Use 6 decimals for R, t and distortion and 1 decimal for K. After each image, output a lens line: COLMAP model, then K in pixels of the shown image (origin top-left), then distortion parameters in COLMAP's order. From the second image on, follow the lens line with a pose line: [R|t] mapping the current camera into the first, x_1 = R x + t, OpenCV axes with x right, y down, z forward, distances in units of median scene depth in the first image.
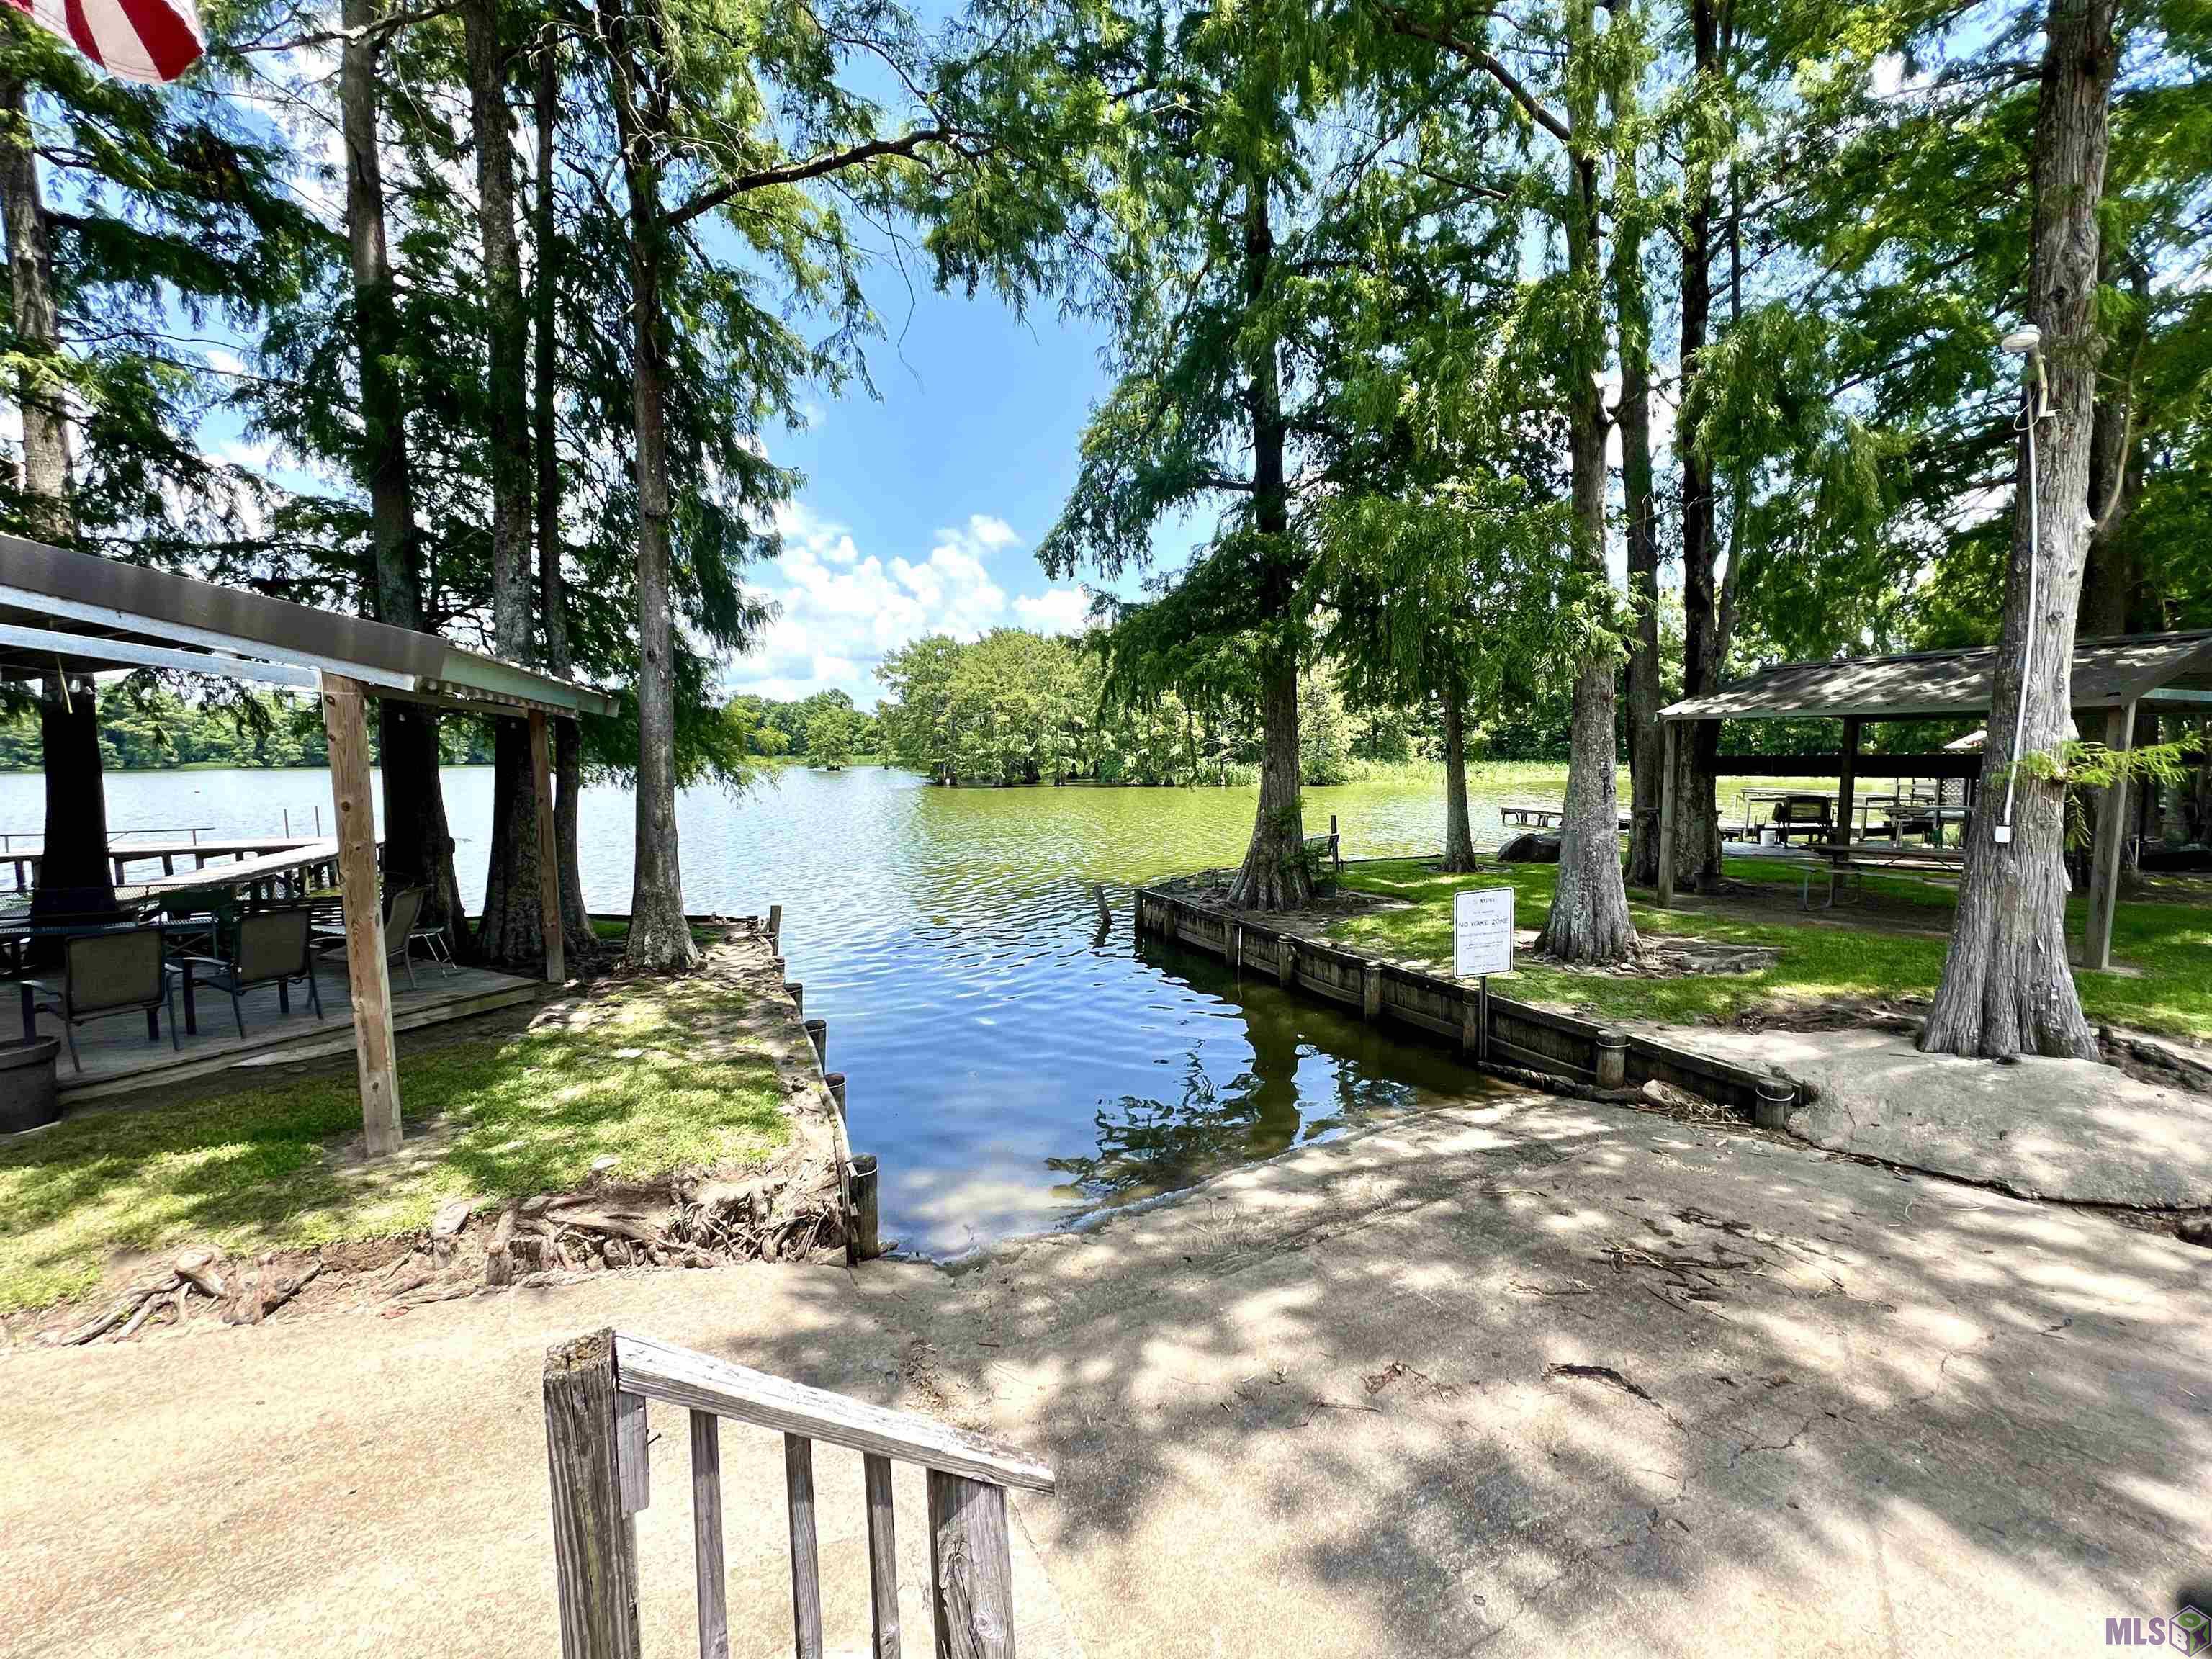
lens RADIAL K [[885.3, 0, 1106.3], [0, 885.3, 834.4], [0, 0, 1]] dist [-0.000132, 0.000074]
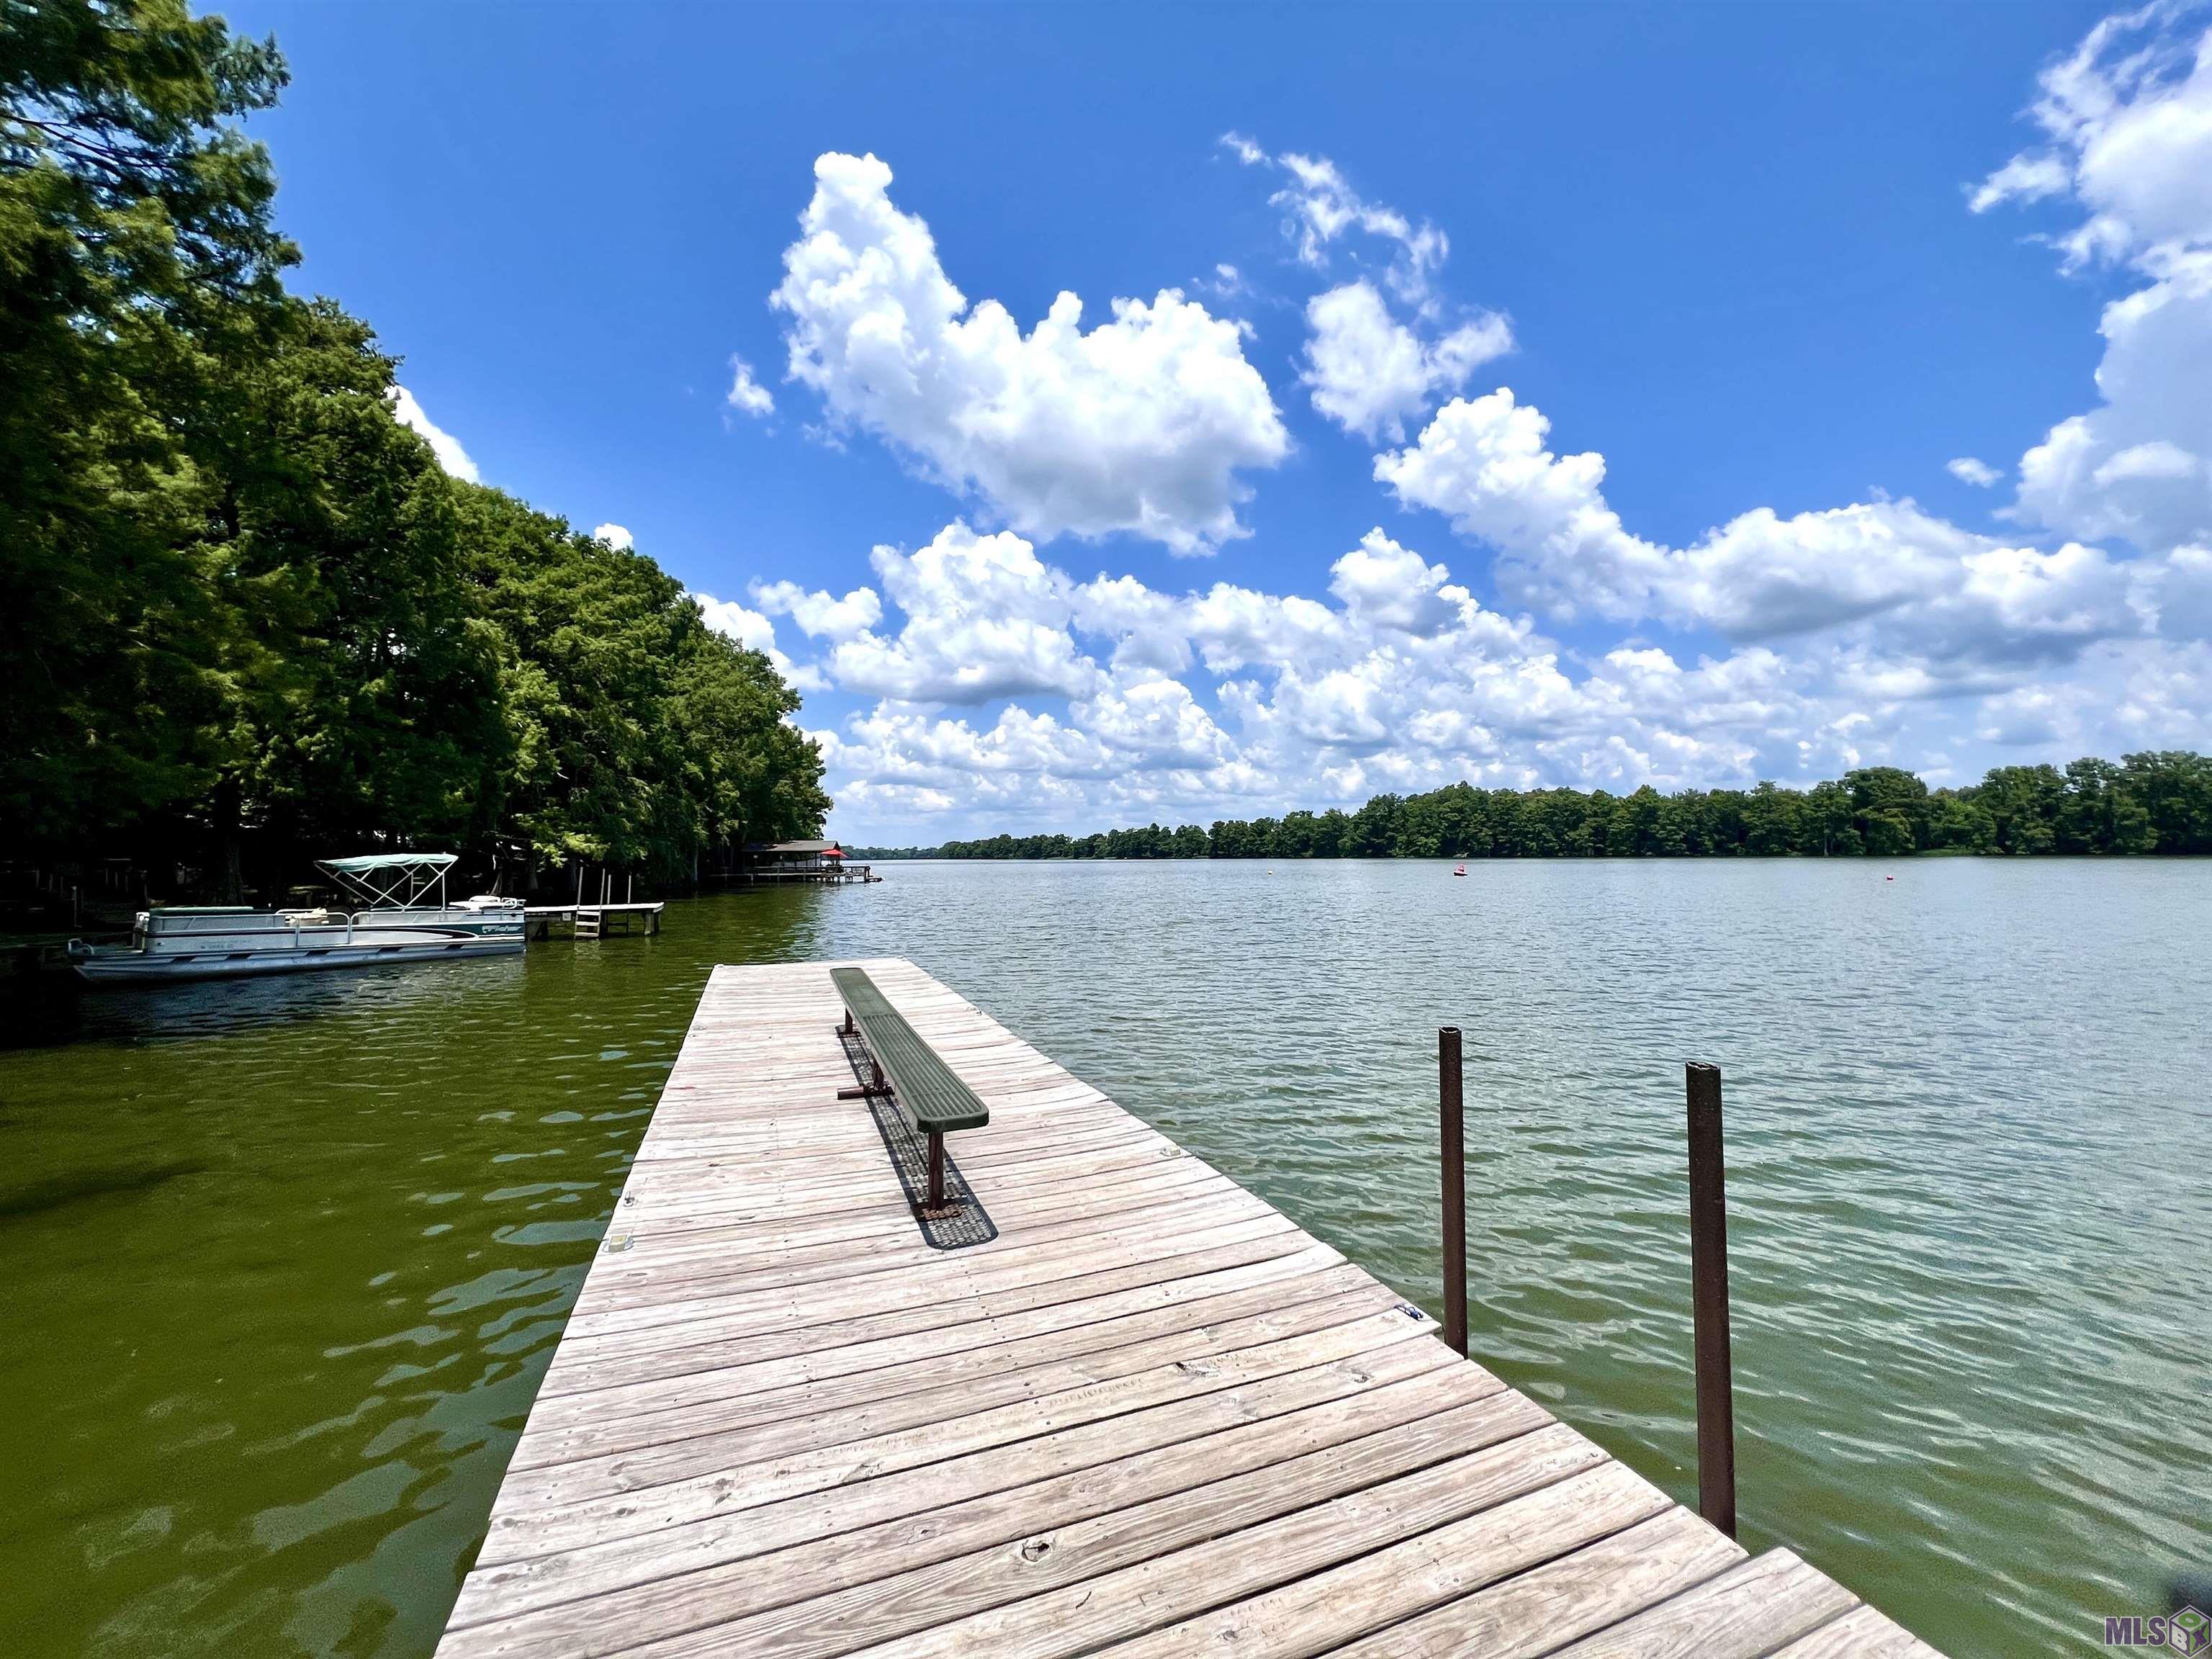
lens RADIAL K [[885.3, 0, 1117.4], [0, 885.3, 836.2], [0, 0, 1]] dist [-0.000132, 0.000074]
pose [[0.016719, -0.012767, -0.999779, -1.171180], [-0.086736, 0.996131, -0.014171, -0.074134], [0.996091, 0.086953, 0.015547, 1.425426]]
